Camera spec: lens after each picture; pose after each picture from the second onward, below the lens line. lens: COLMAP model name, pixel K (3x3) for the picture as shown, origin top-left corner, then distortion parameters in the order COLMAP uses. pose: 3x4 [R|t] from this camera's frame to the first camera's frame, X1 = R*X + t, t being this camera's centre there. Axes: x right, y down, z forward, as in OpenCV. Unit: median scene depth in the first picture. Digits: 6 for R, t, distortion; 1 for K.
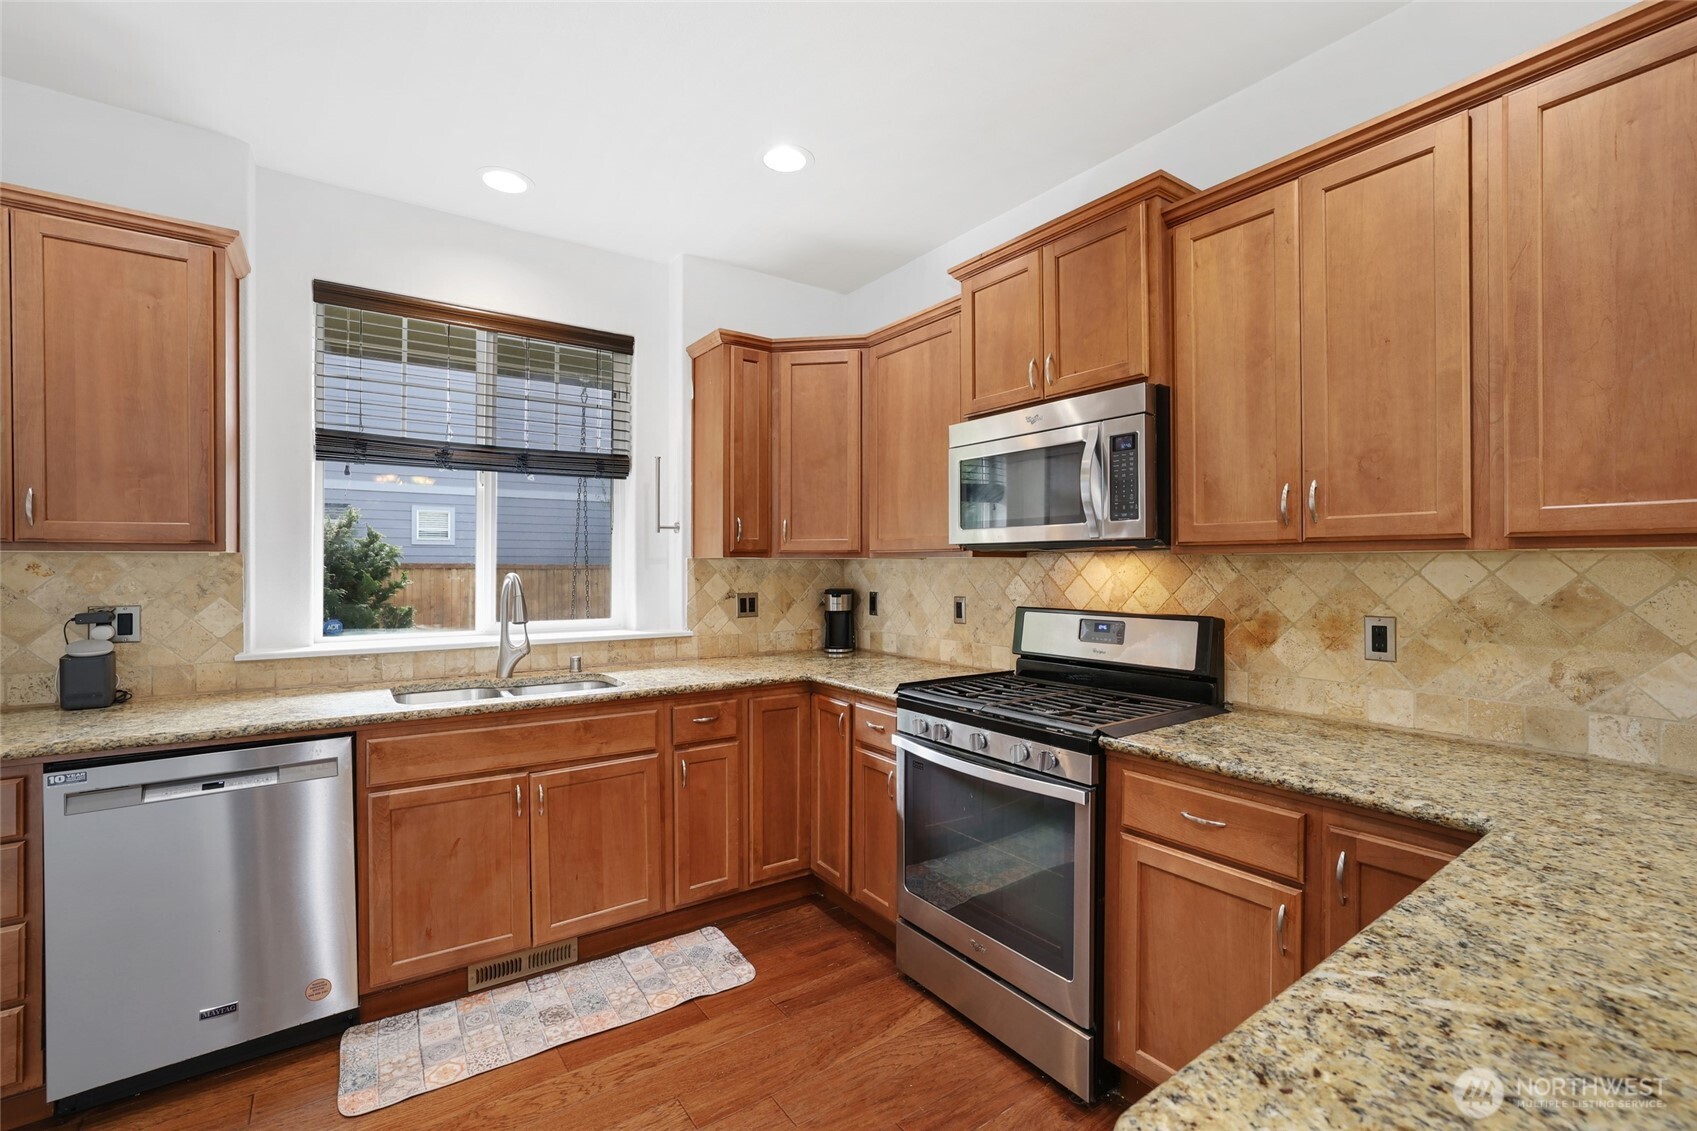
lens RADIAL K [[756.6, 0, 848.5], [0, 756.6, 565.5], [0, 0, 1]] dist [0.000256, 0.000122]
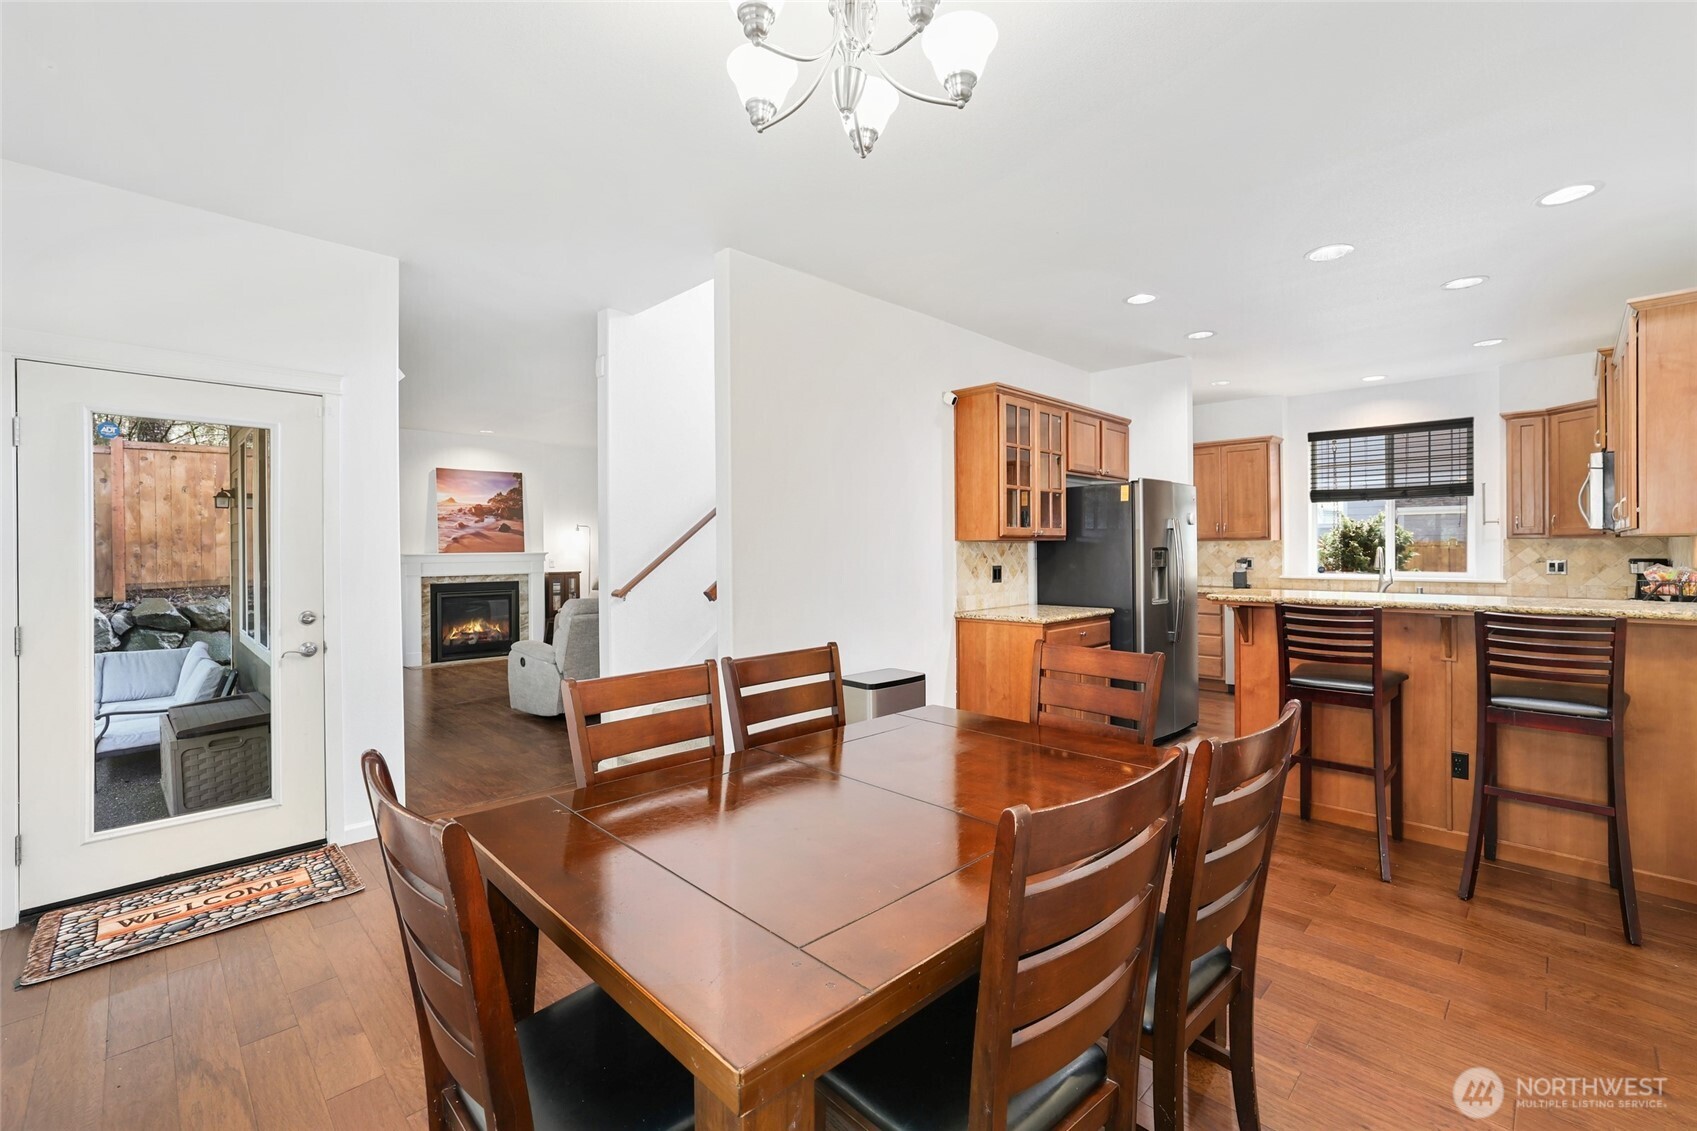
lens RADIAL K [[730.9, 0, 848.5], [0, 730.9, 565.5], [0, 0, 1]] dist [0.000119, 0.000001]
pose [[0.148996, 0.023463, -0.988559, 1.283975], [0.007786, 0.999660, 0.024900, -0.001777], [0.988807, -0.011407, 0.148762, -0.785116]]
